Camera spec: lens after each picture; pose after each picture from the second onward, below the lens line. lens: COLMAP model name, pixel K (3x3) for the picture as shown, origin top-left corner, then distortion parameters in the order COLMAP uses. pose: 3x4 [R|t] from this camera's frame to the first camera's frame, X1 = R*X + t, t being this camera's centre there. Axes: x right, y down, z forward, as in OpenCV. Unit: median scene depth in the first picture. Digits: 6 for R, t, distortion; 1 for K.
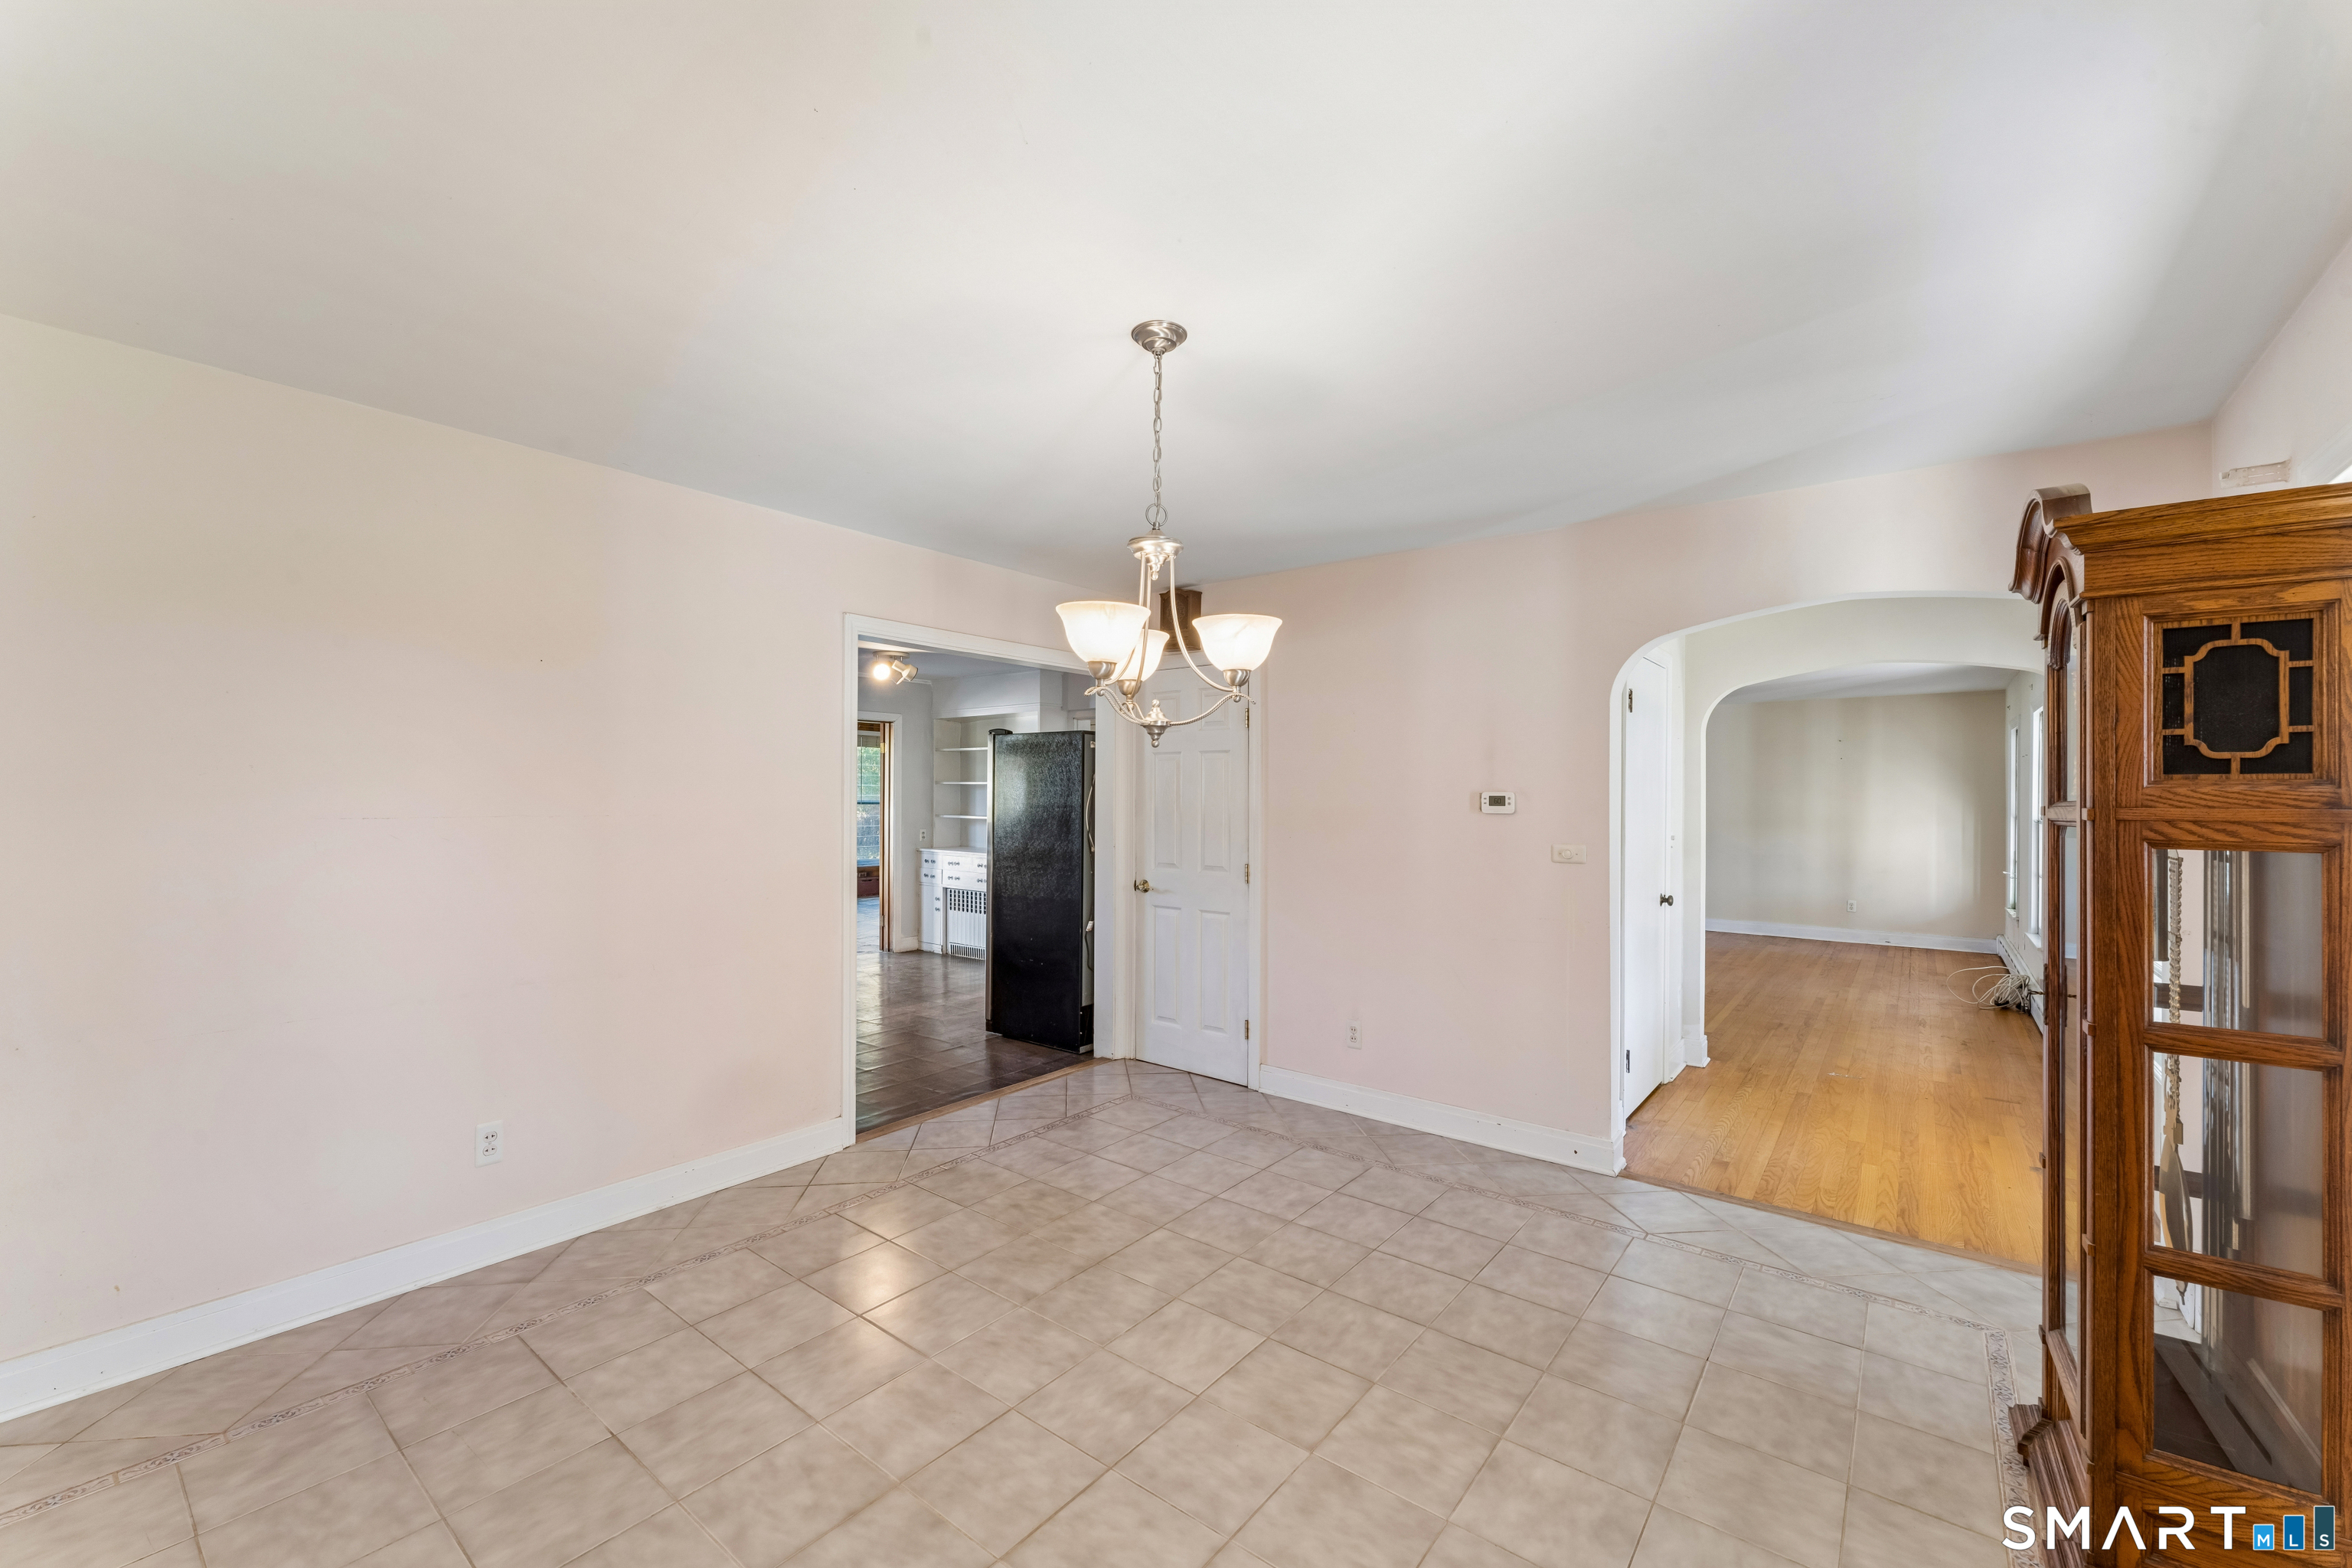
lens RADIAL K [[942.2, 0, 1167.8], [0, 942.2, 795.5], [0, 0, 1]] dist [-0.001284, -0.000808]
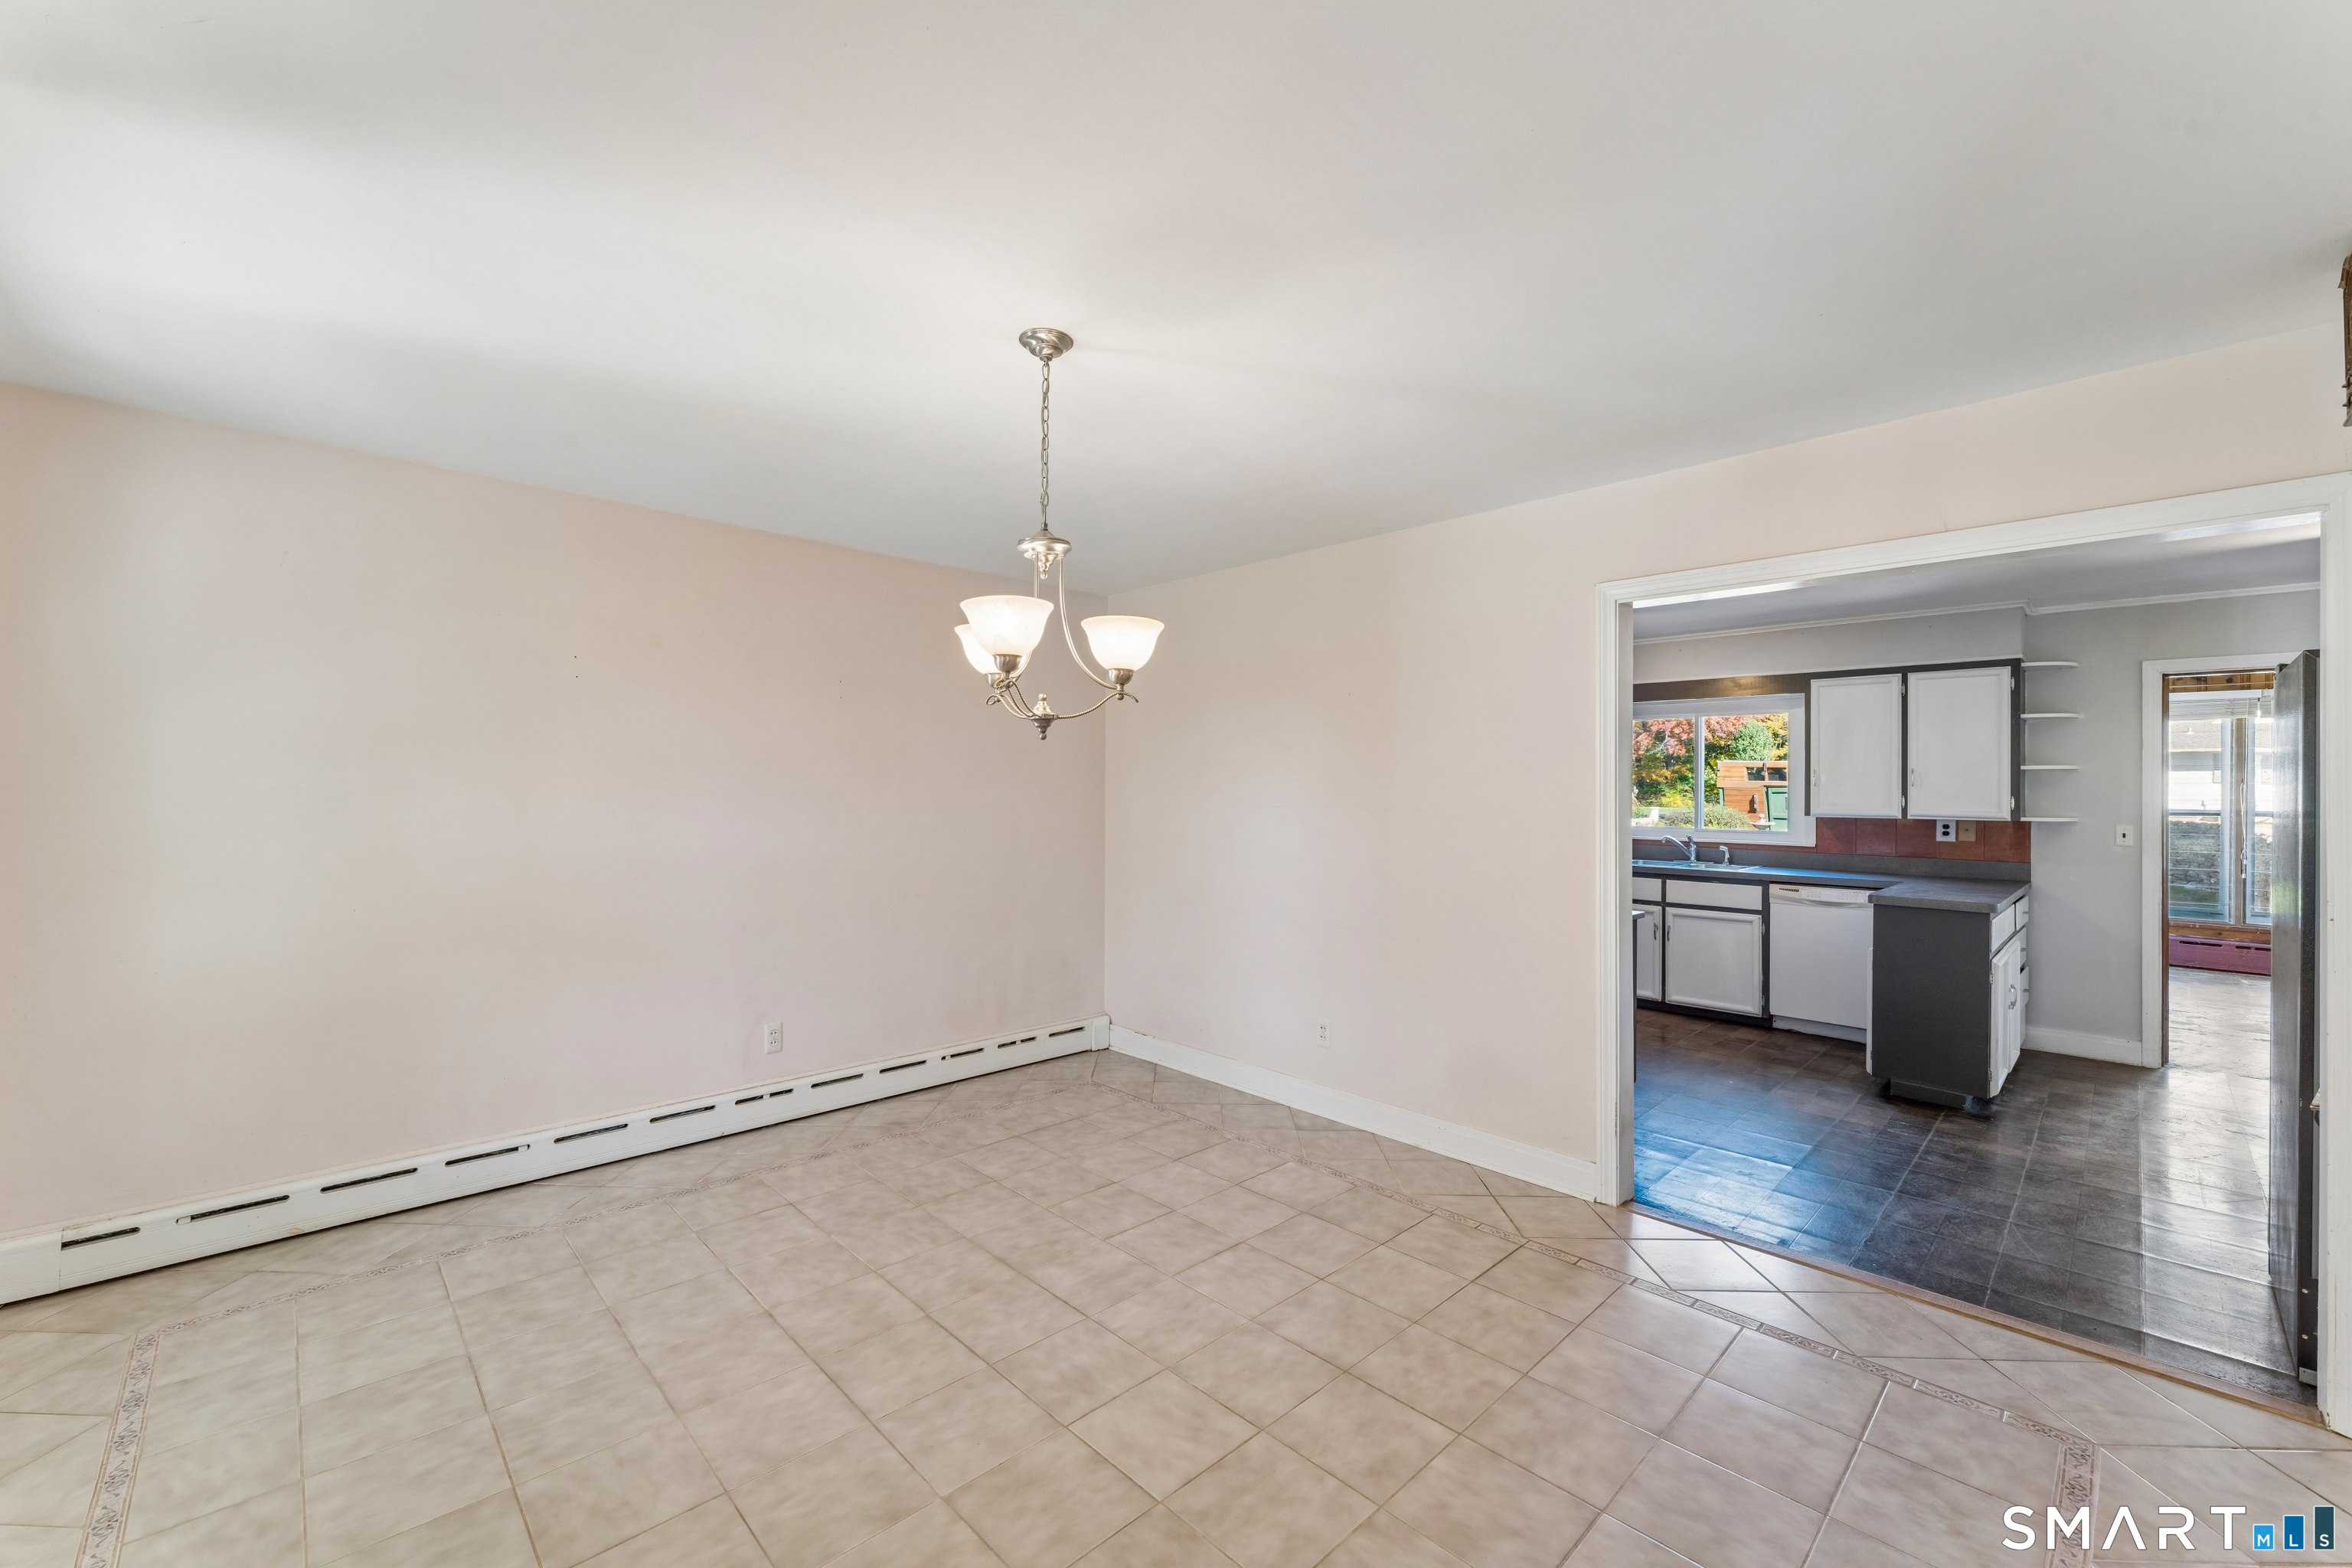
lens RADIAL K [[942.2, 0, 1179.8], [0, 942.2, 781.1], [0, 0, 1]] dist [-0.001284, -0.000808]
pose [[-0.128003, -0.015538, -0.991652, 0.763769], [-0.009599, 0.999850, -0.014427, 0.006948], [0.991727, 0.007672, -0.128133, 0.981289]]
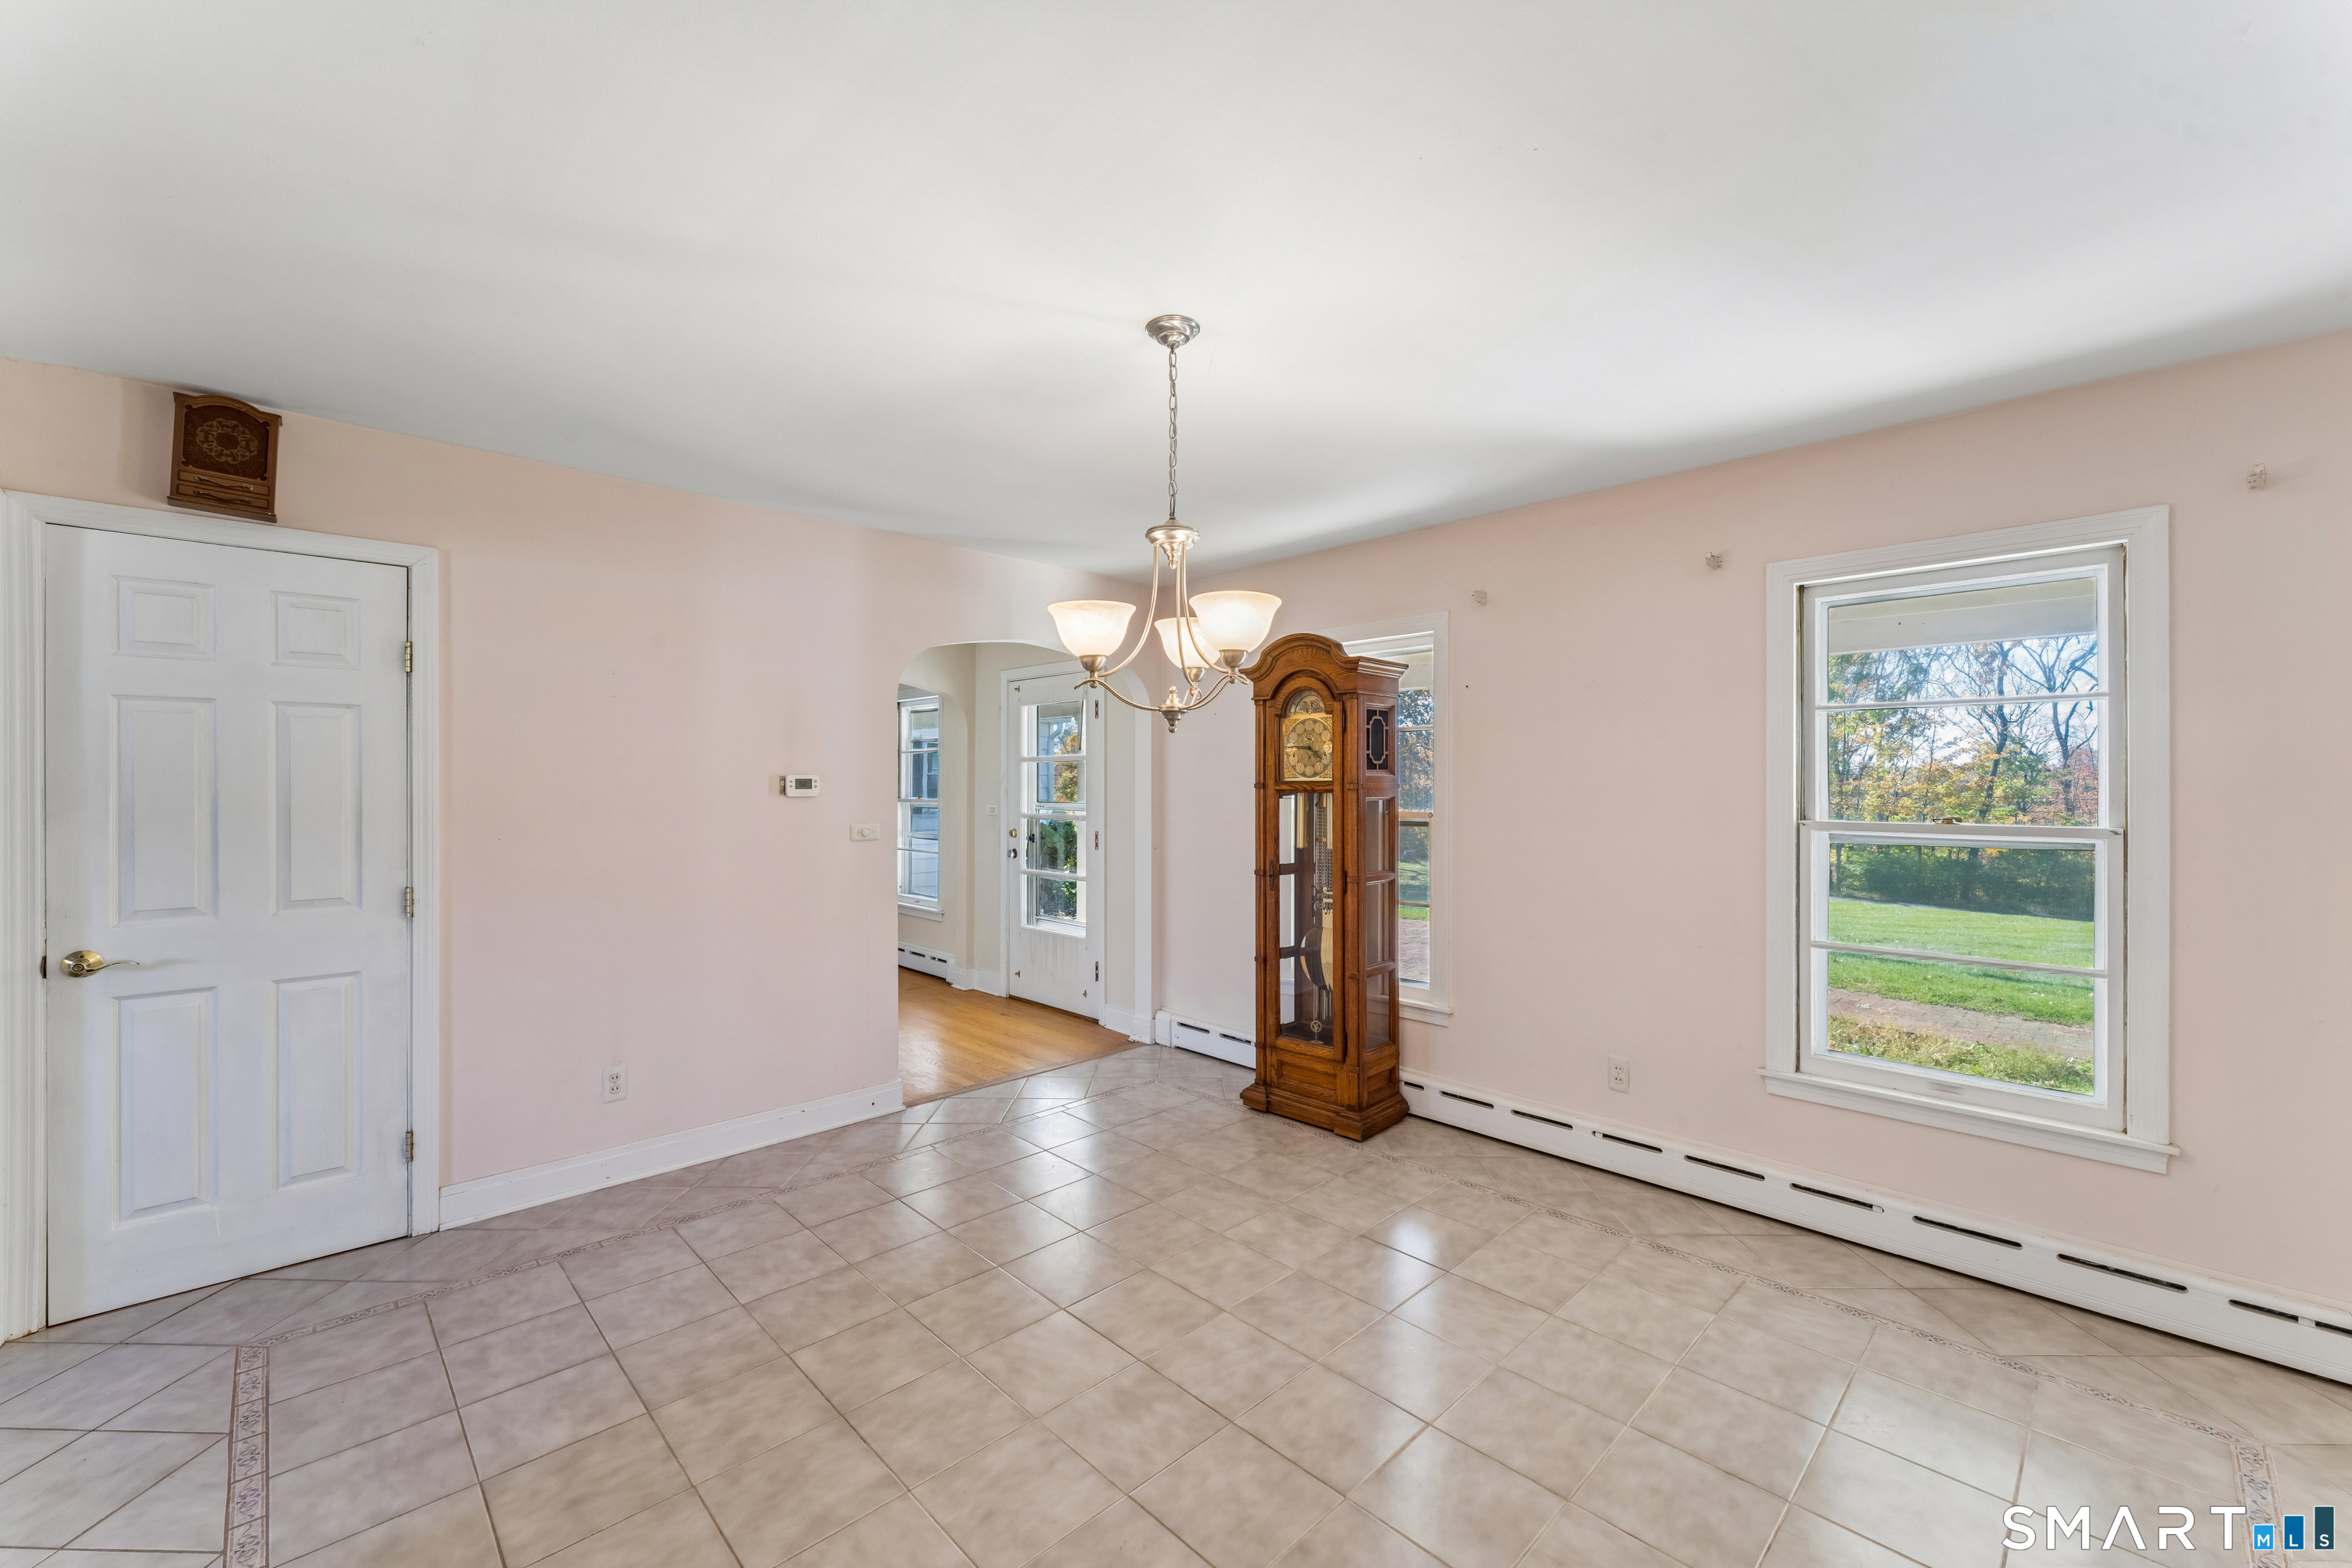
lens RADIAL K [[942.2, 0, 1179.8], [0, 942.2, 775.2], [0, 0, 1]] dist [-0.001284, -0.000808]
pose [[0.125943, 0.002109, 0.992035, -0.790117], [0.000426, 0.999998, -0.002180, -0.001198], [-0.992037, 0.000697, 0.125942, 0.660130]]
